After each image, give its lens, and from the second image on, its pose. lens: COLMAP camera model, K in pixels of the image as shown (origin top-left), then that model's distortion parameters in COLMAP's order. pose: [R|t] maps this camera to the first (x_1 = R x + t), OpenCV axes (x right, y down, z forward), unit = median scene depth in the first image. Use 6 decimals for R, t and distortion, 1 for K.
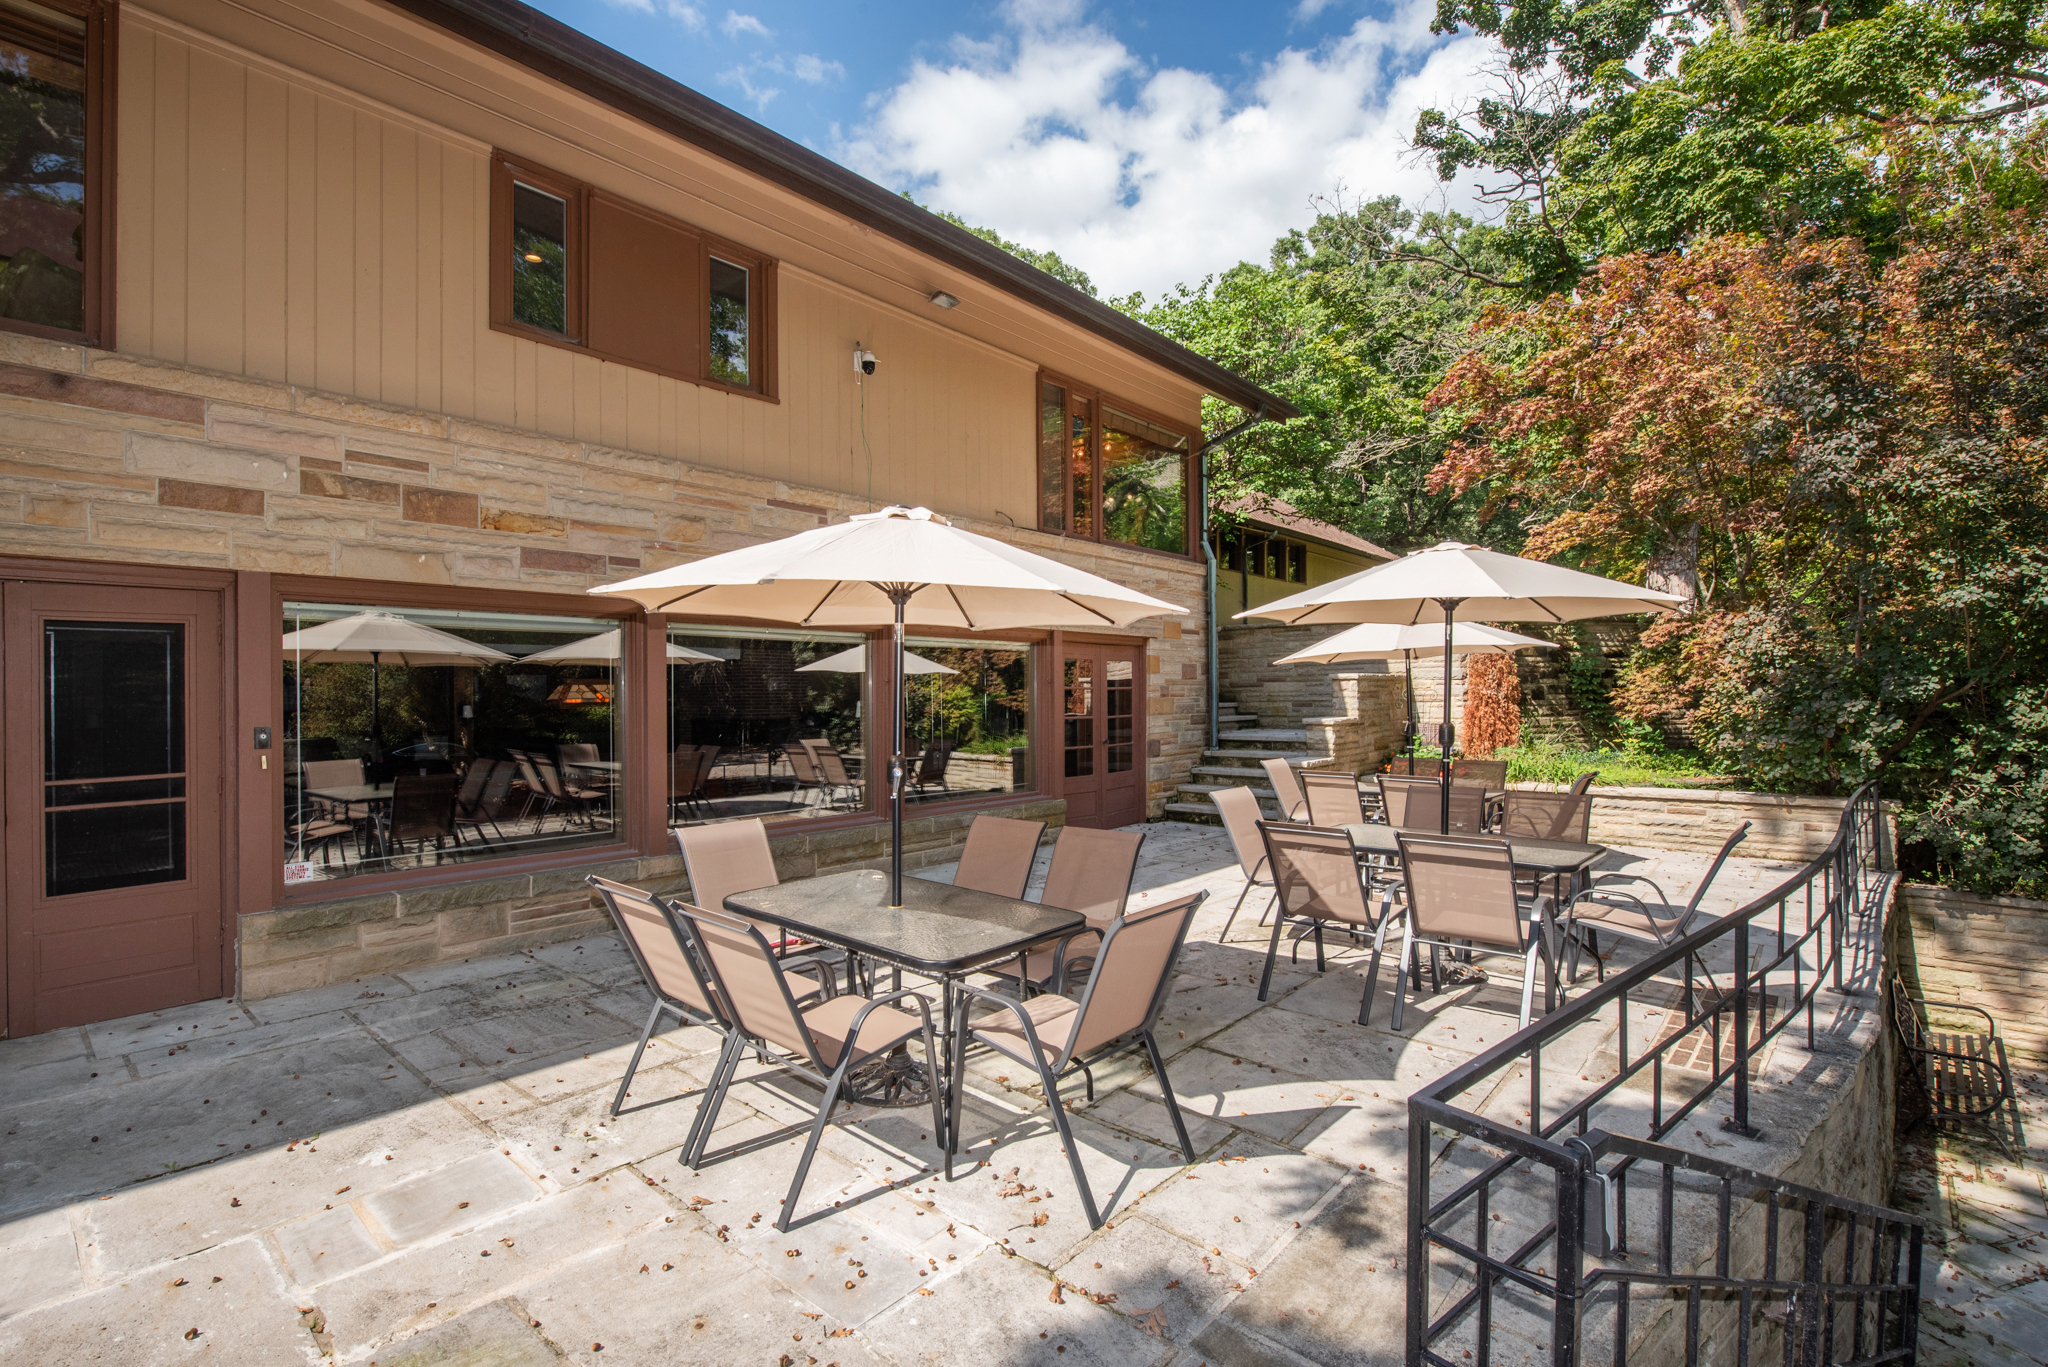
lens RADIAL K [[910.1, 0, 1024.0], [0, 910.1, 683.5], [0, 0, 1]] dist [0.000926, -0.007359]
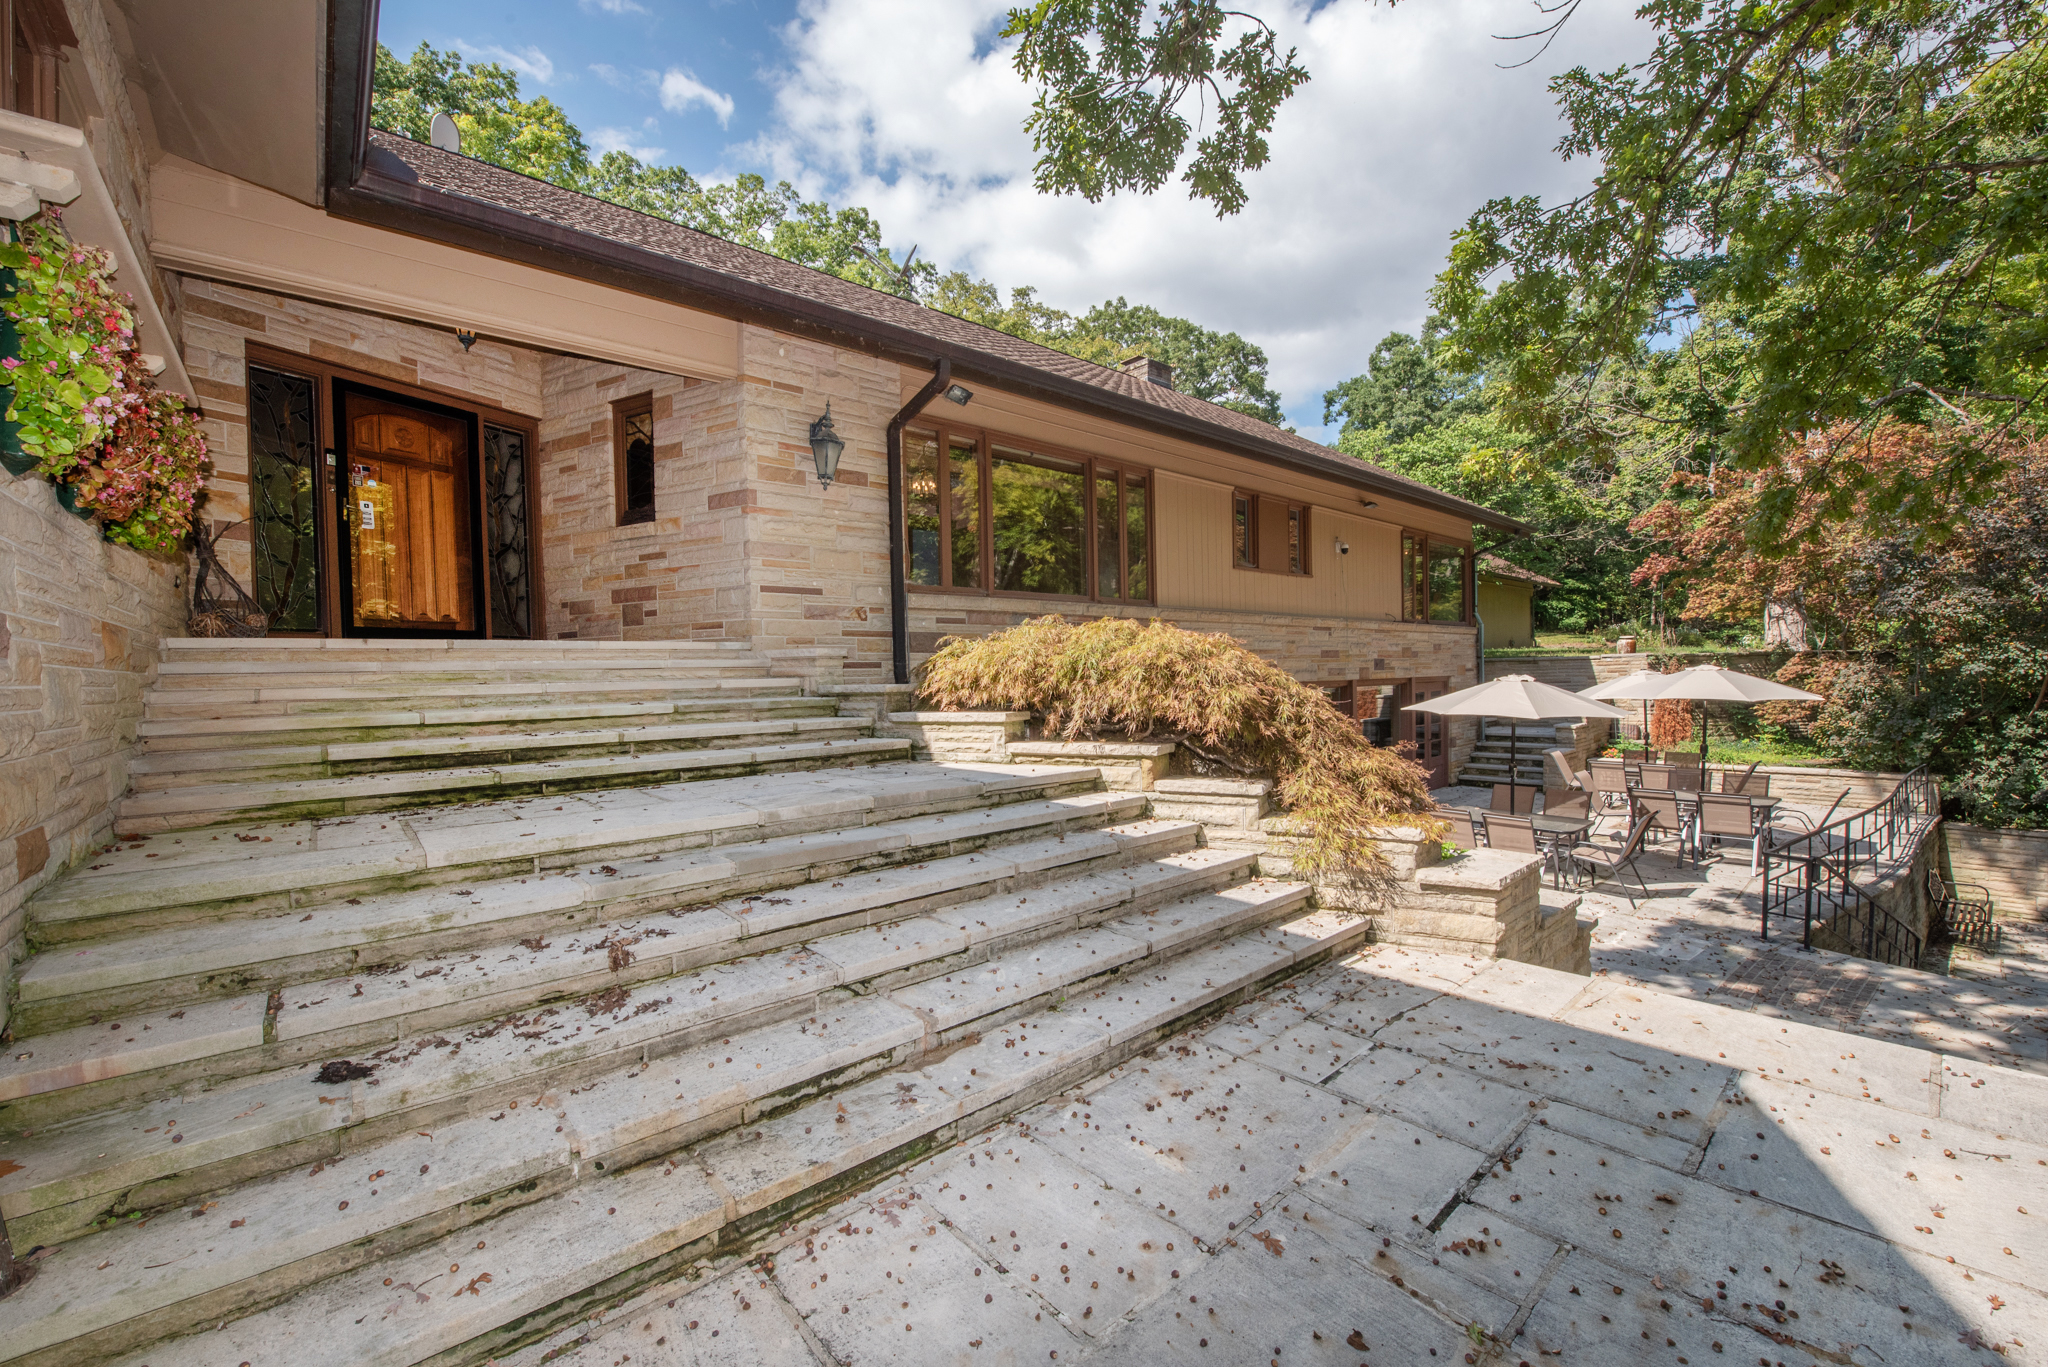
lens RADIAL K [[800.4, 0, 1024.0], [0, 800.4, 683.5], [0, 0, 1]] dist [-0.006206, -0.005204]
pose [[0.991591, -0.012383, -0.128815, -0.627540], [0.015972, 0.999511, 0.026866, -0.123479], [0.128419, -0.028697, 0.991305, -0.767792]]
